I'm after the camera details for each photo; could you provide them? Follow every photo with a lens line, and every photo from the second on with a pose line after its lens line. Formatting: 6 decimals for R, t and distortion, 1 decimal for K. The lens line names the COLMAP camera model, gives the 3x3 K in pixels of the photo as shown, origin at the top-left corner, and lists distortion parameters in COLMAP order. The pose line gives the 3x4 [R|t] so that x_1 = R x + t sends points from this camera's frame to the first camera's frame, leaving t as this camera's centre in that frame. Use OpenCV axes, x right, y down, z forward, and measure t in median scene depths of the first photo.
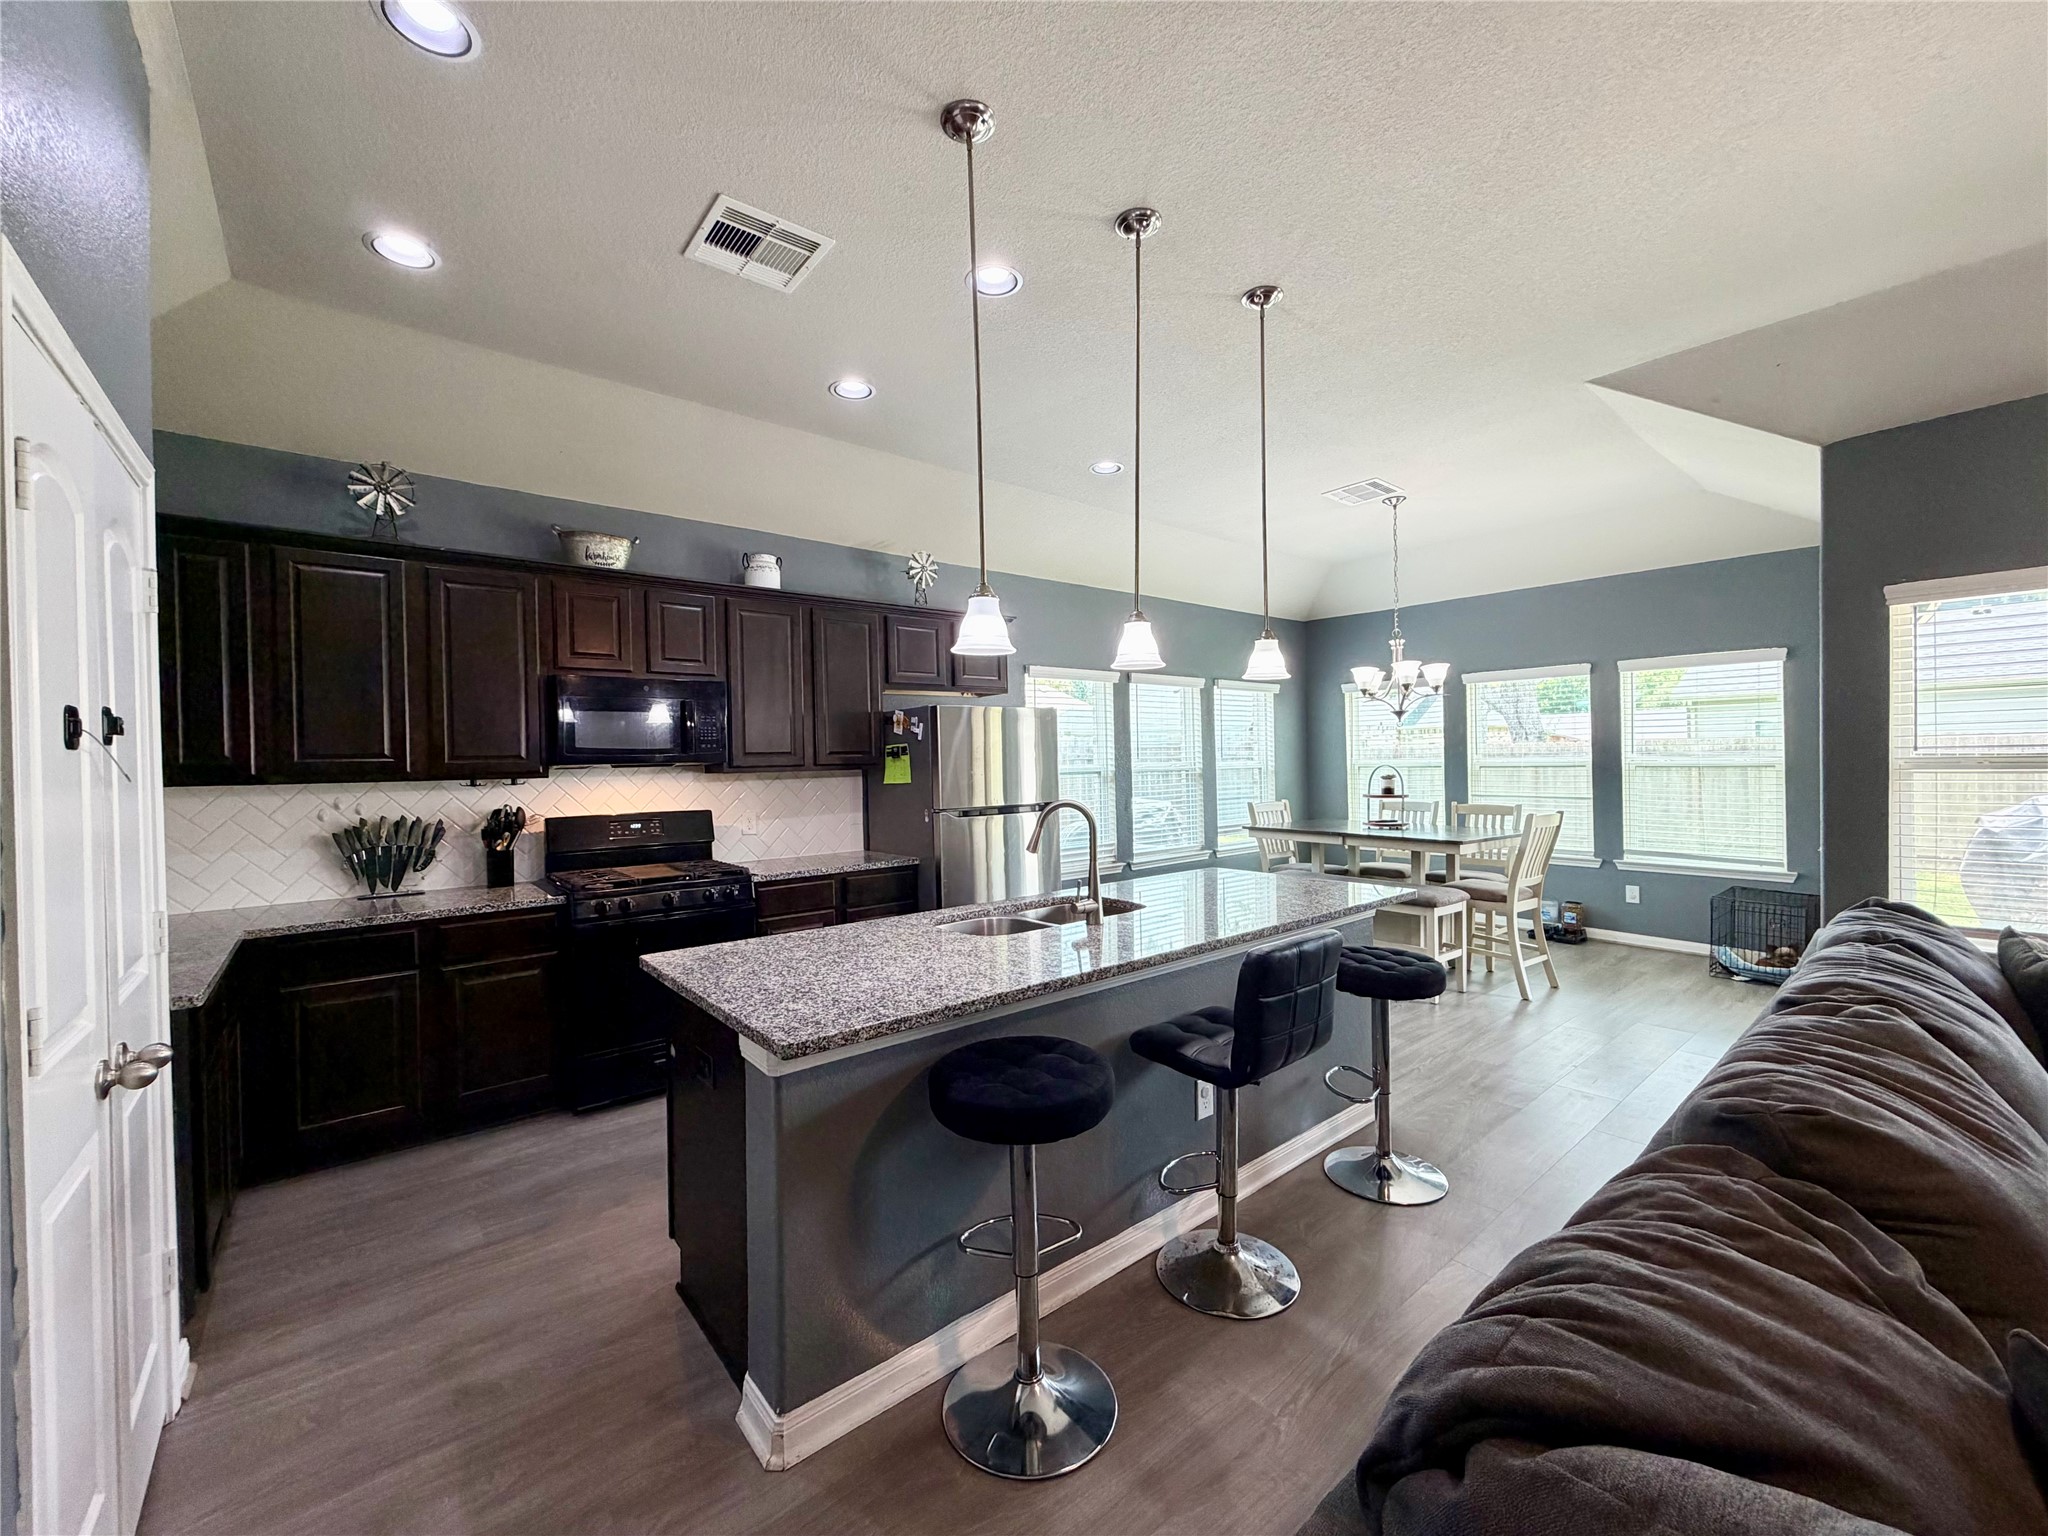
lens RADIAL K [[815.4, 0, 1023.4], [0, 815.4, 764.5], [0, 0, 1]] dist [0.001806, -0.000138]
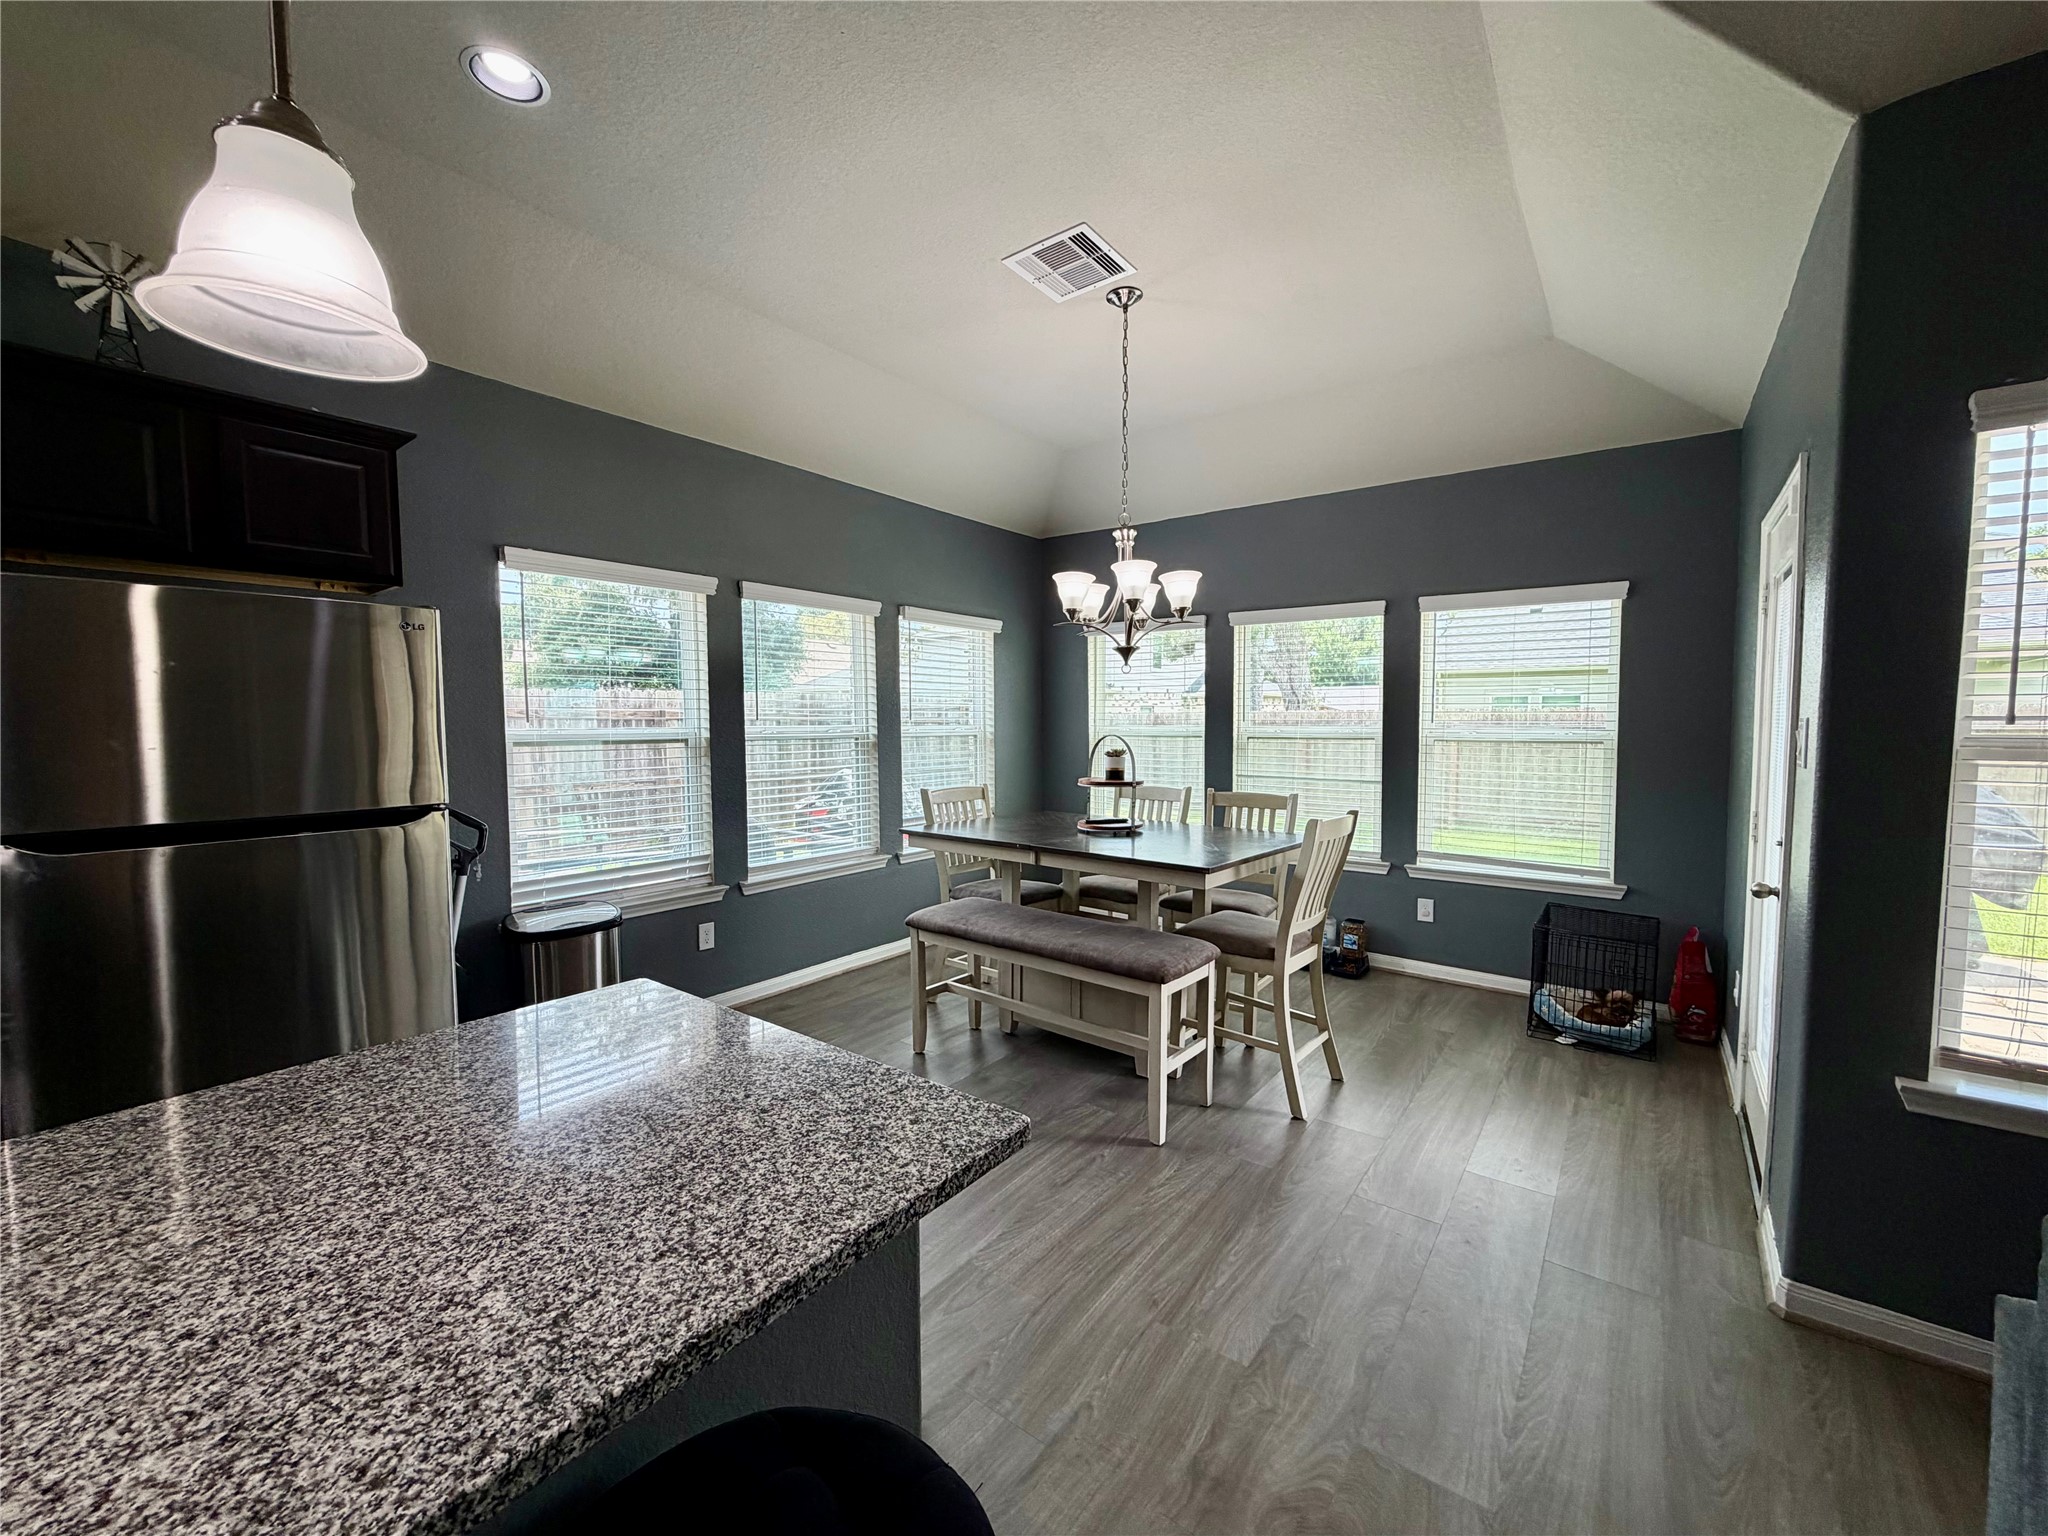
lens RADIAL K [[815.4, 0, 1030.5], [0, 815.4, 760.2], [0, 0, 1]] dist [0.001806, -0.000138]
pose [[0.971773, 0.004782, 0.235870, 0.292761], [-0.014188, 0.999170, 0.038194, -0.003871], [-0.235492, -0.040462, 0.971034, 0.495313]]
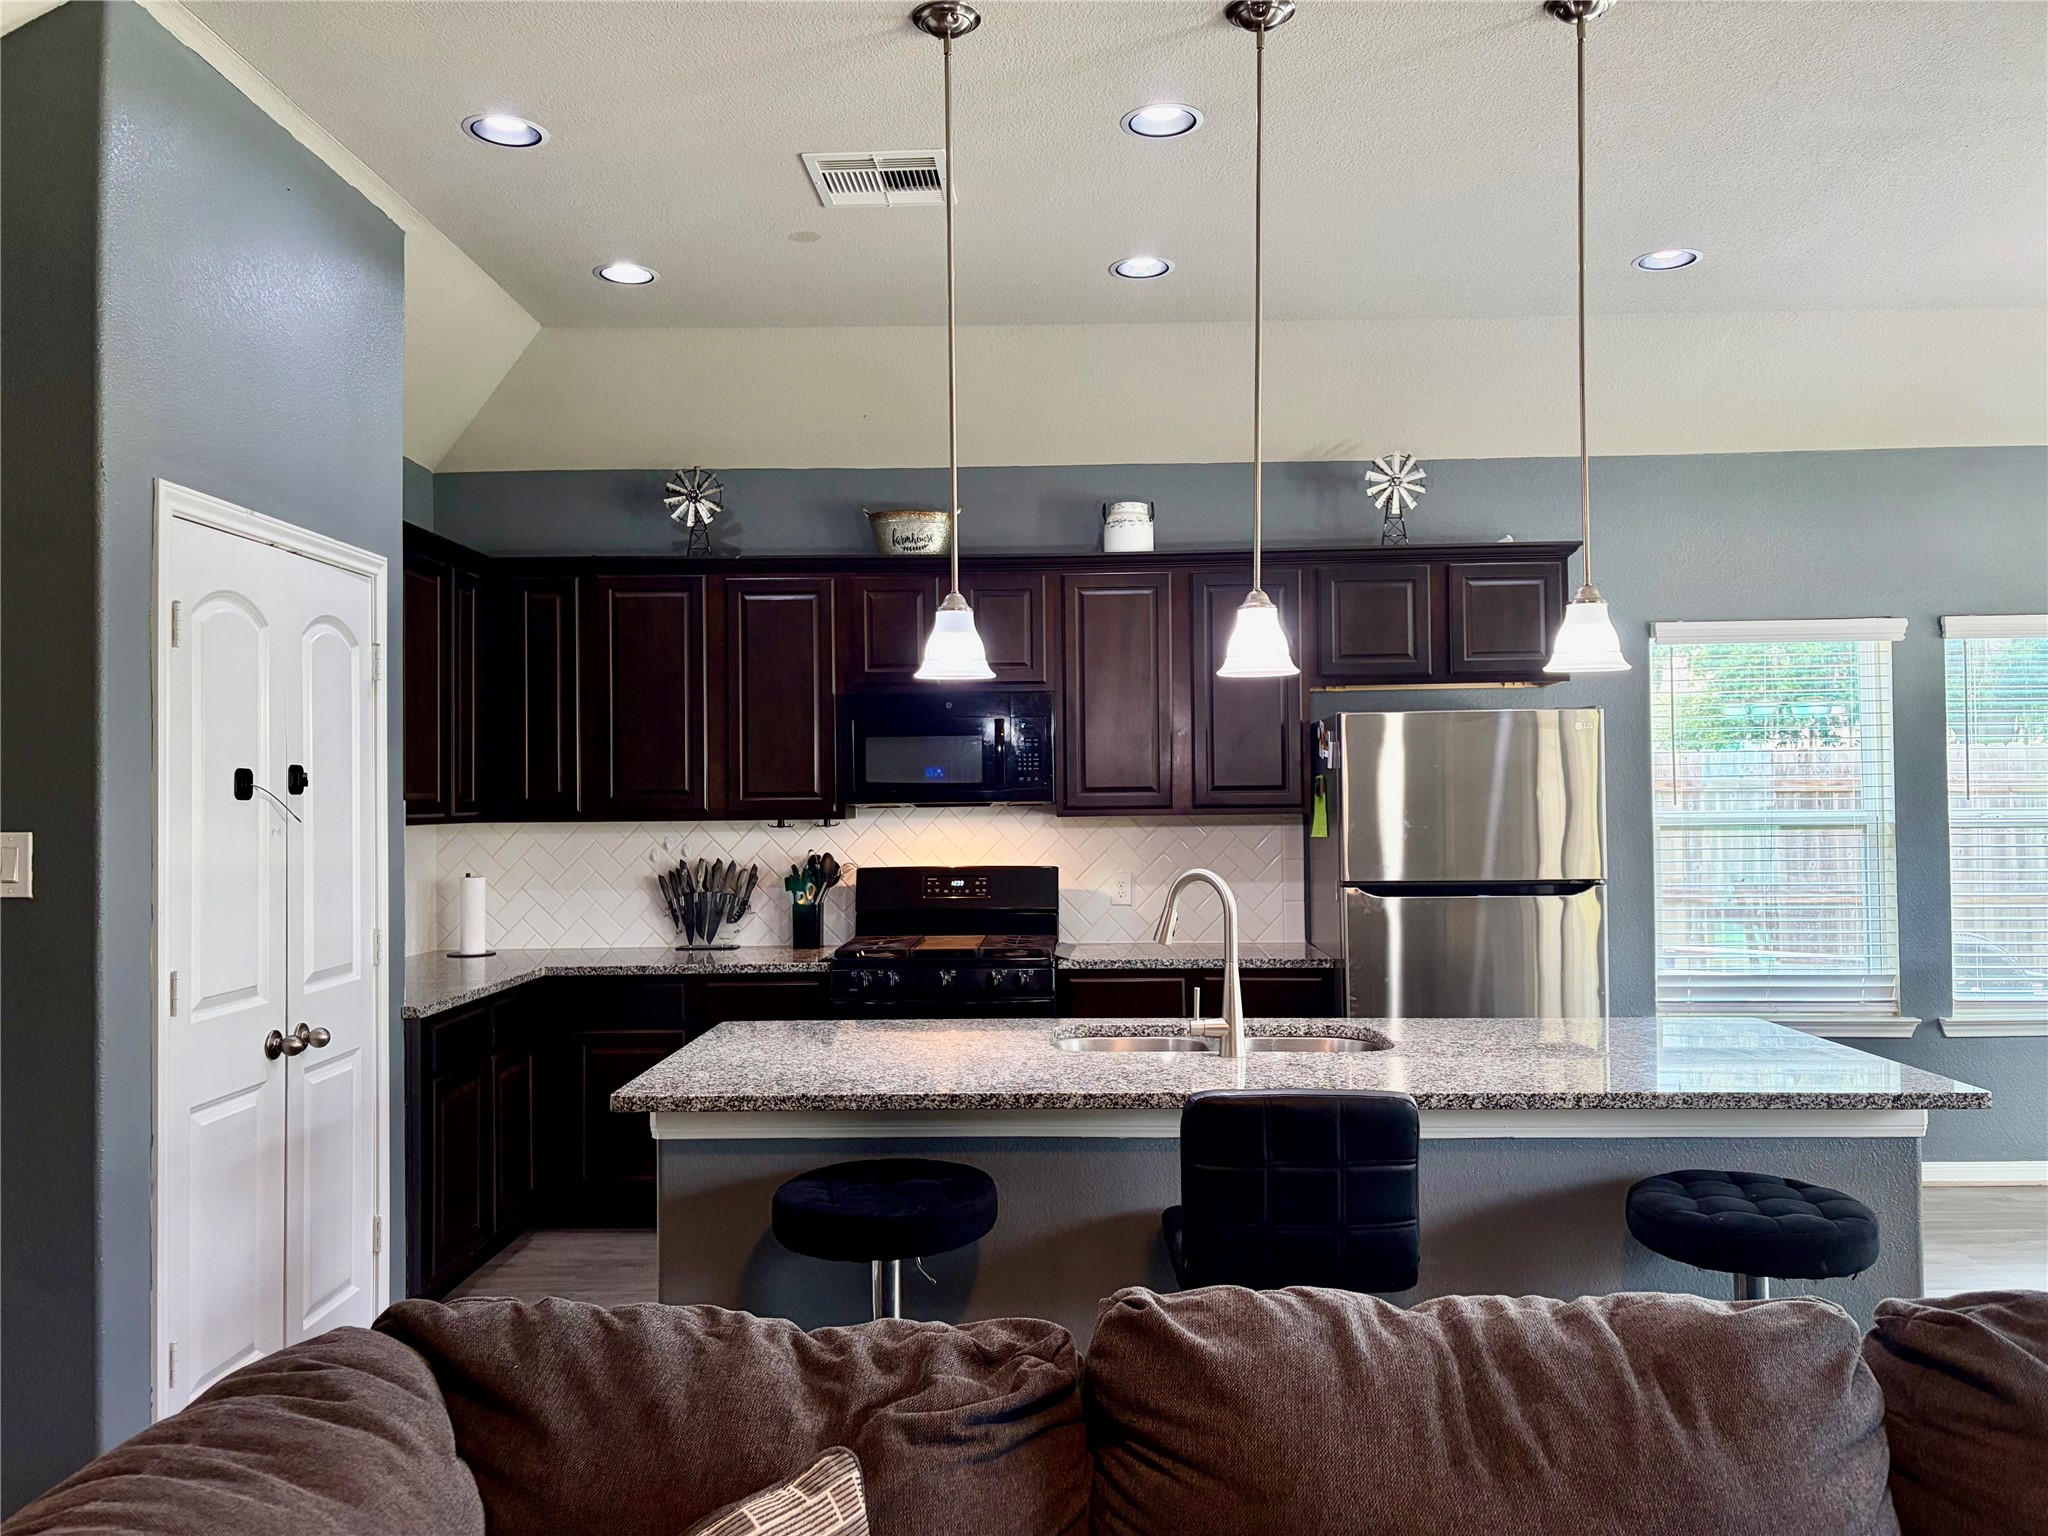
lens RADIAL K [[1550.3, 0, 1025.8], [0, 1550.3, 764.6], [0, 0, 1]] dist [0.053445, -0.053198]
pose [[0.756375, -0.002207, -0.654134, 0.476167], [-0.007947, 0.999890, -0.012563, -0.016553], [0.654090, 0.014701, 0.756274, -0.047348]]
